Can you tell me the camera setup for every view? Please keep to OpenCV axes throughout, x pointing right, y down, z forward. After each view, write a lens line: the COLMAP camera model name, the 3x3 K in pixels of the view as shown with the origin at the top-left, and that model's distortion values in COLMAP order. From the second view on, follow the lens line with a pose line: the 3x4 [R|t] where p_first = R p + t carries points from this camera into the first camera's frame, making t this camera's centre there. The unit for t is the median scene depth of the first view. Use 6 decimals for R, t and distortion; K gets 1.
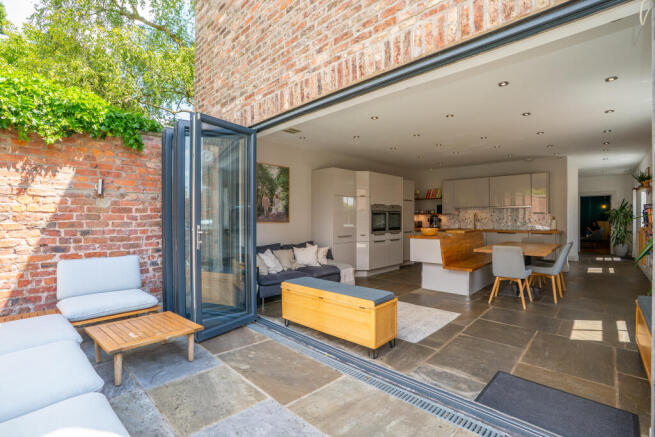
lens RADIAL K [[307.0, 0, 327.5], [0, 307.0, 218.5], [0, 0, 1]] dist [-0.073551, 0.027595]
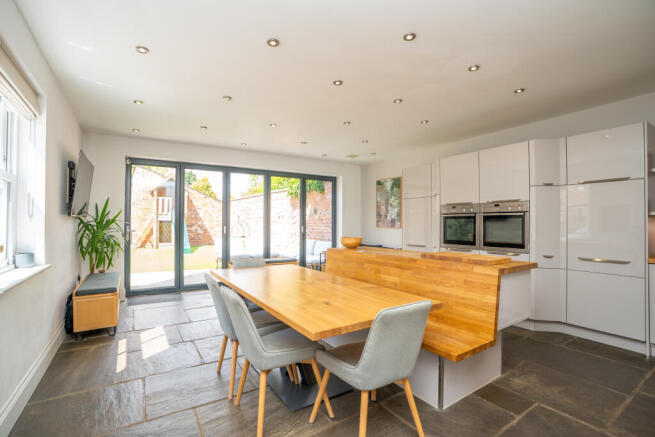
lens RADIAL K [[307.0, 0, 327.5], [0, 307.0, 218.5], [0, 0, 1]] dist [-0.073551, 0.027595]
pose [[-0.231852, -0.016431, -0.972612, 0.972443], [-0.008687, 0.999852, -0.014820, -0.002306], [0.972712, 0.005013, -0.231960, 1.006426]]
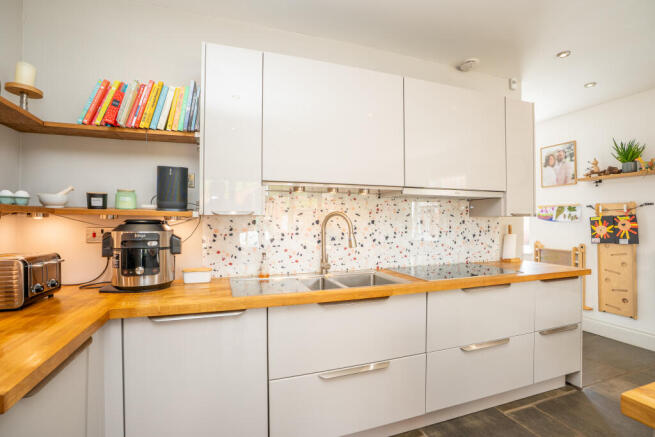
lens RADIAL K [[307.0, 0, 327.5], [0, 307.0, 218.5], [0, 0, 1]] dist [-0.073551, 0.027595]
pose [[0.461868, 0.017533, 0.886775, 0.366308], [0.009946, 0.999639, -0.024945, -0.008905], [-0.886893, 0.020341, 0.461527, 1.239695]]
